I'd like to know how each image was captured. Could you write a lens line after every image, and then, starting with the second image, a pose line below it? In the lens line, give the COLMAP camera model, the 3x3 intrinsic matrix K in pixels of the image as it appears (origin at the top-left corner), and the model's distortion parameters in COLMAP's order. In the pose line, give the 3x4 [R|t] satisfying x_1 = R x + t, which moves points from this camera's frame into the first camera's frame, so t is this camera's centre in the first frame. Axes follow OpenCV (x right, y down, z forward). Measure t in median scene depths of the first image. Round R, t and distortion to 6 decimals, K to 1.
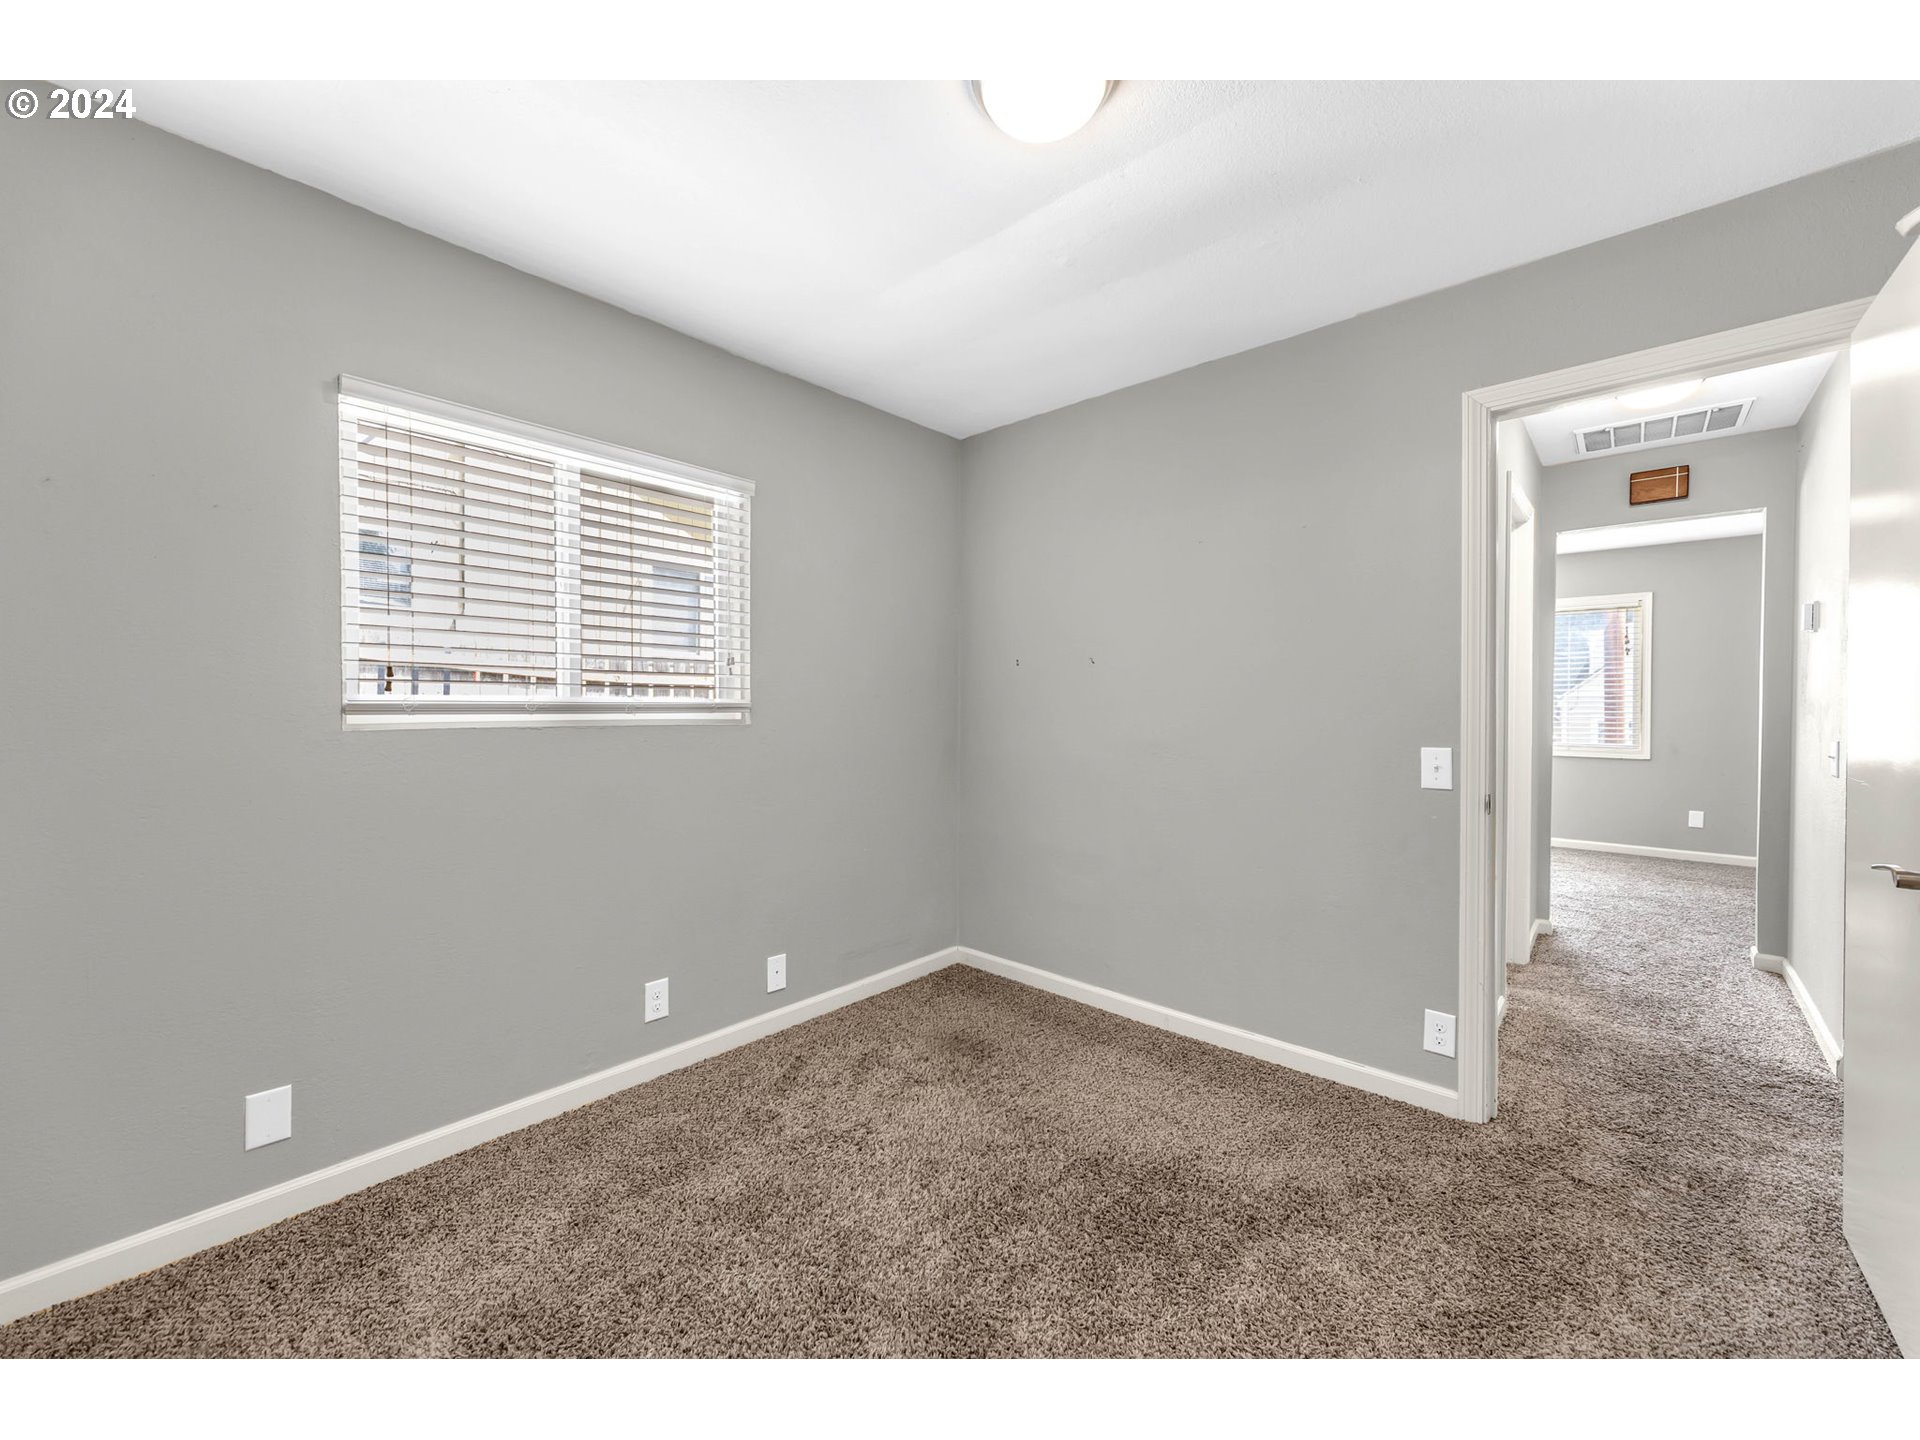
lens RADIAL K [[786.9, 0, 950.1], [0, 786.9, 713.4], [0, 0, 1]] dist [0.006483, 0.000390]
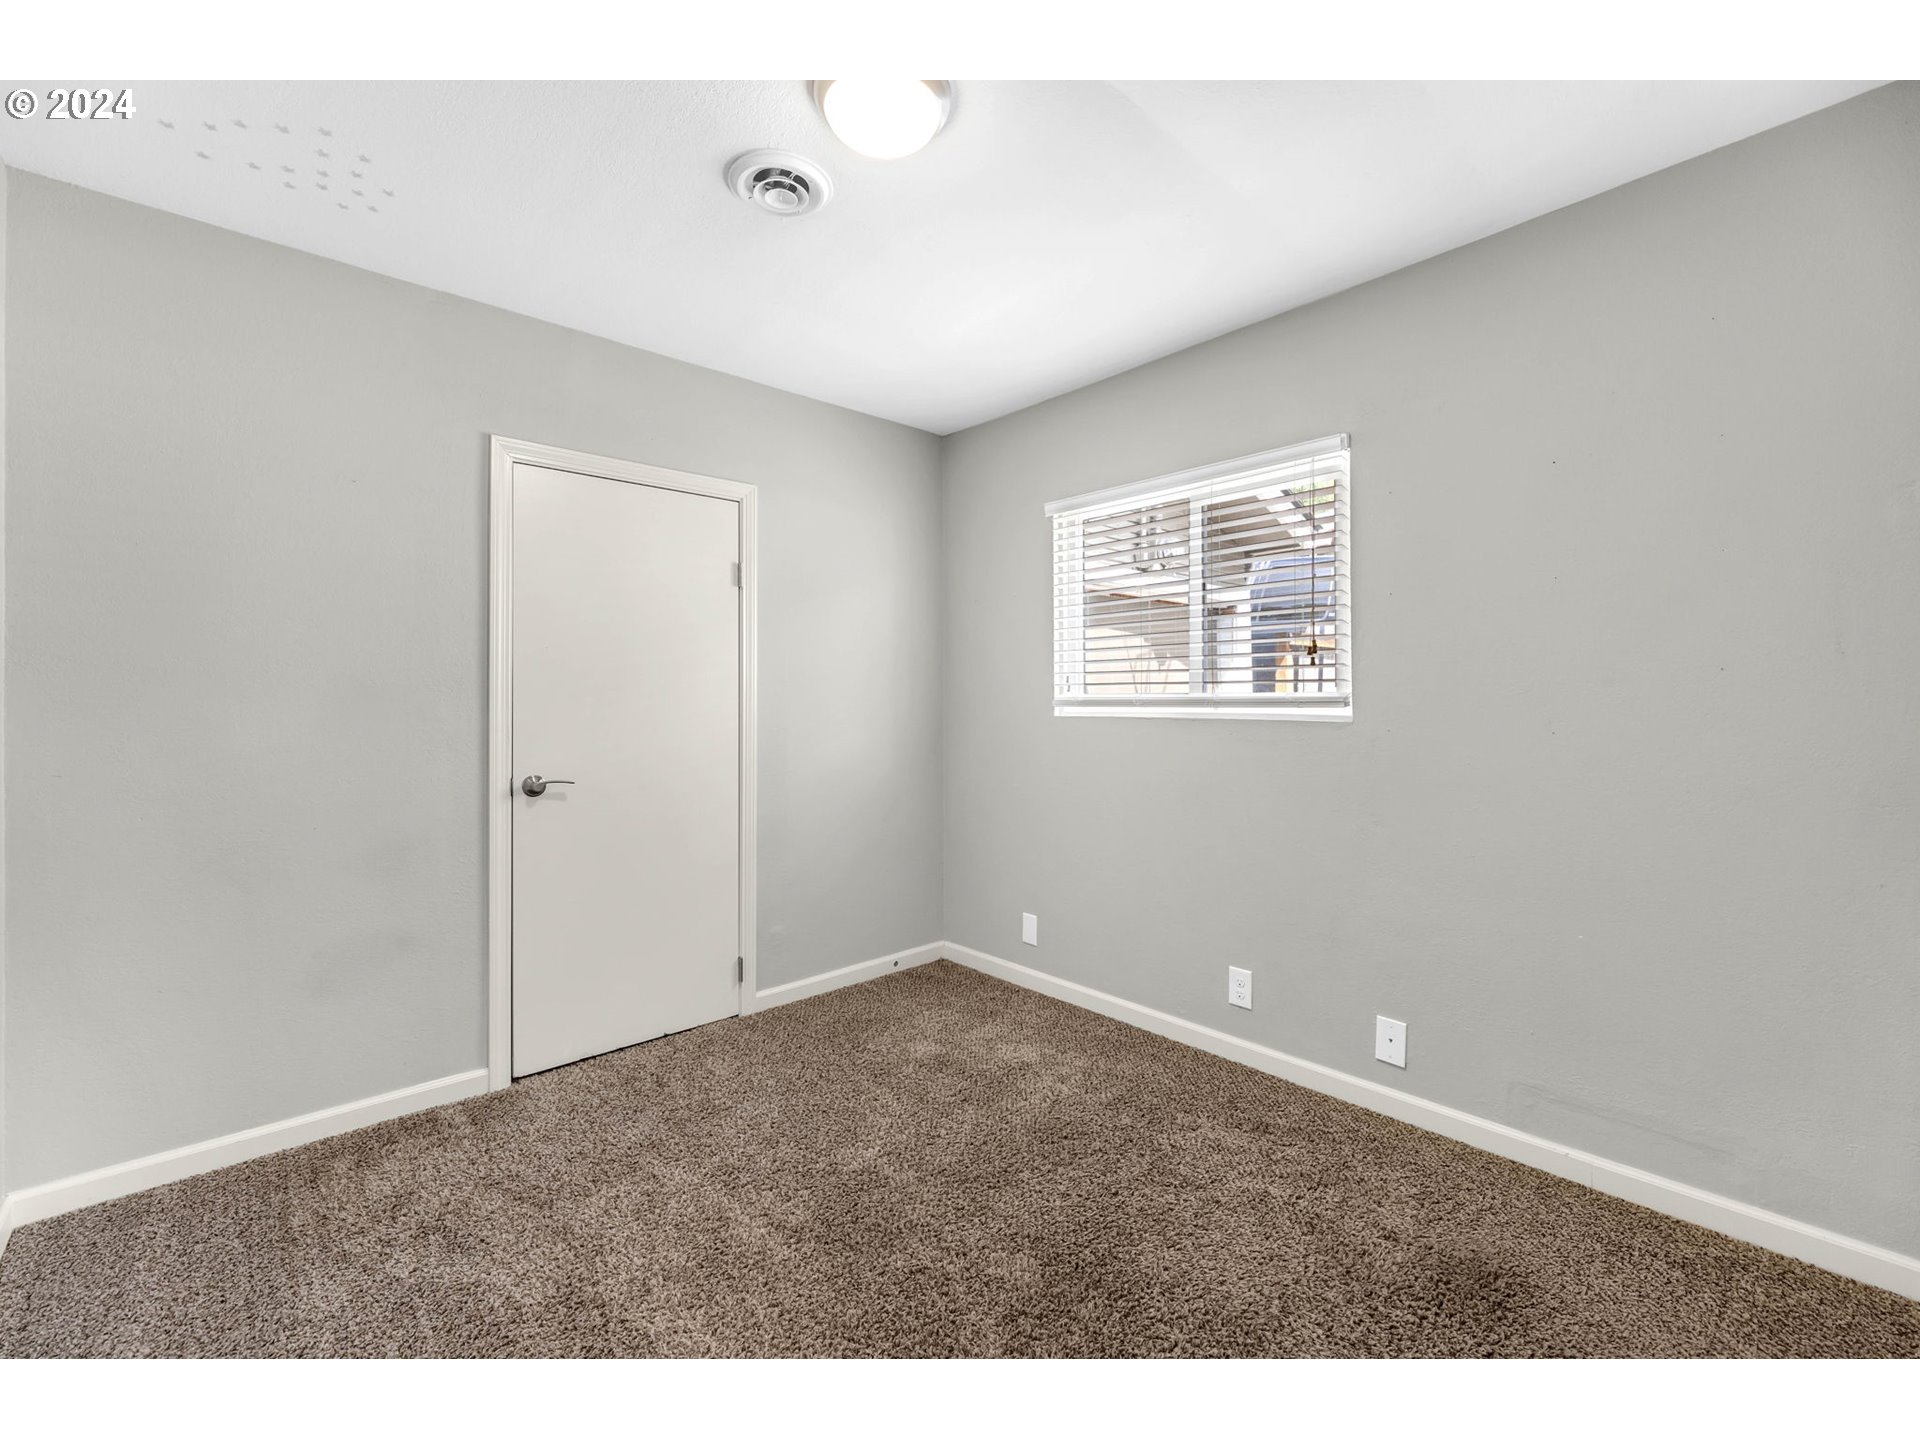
lens RADIAL K [[786.9, 0, 950.4], [0, 786.9, 711.1], [0, 0, 1]] dist [0.006483, 0.000390]
pose [[-0.104654, 0.008565, -0.994472, 0.637992], [-0.013295, 0.999862, 0.010010, -0.000935], [0.994420, 0.014269, -0.104526, 0.677583]]
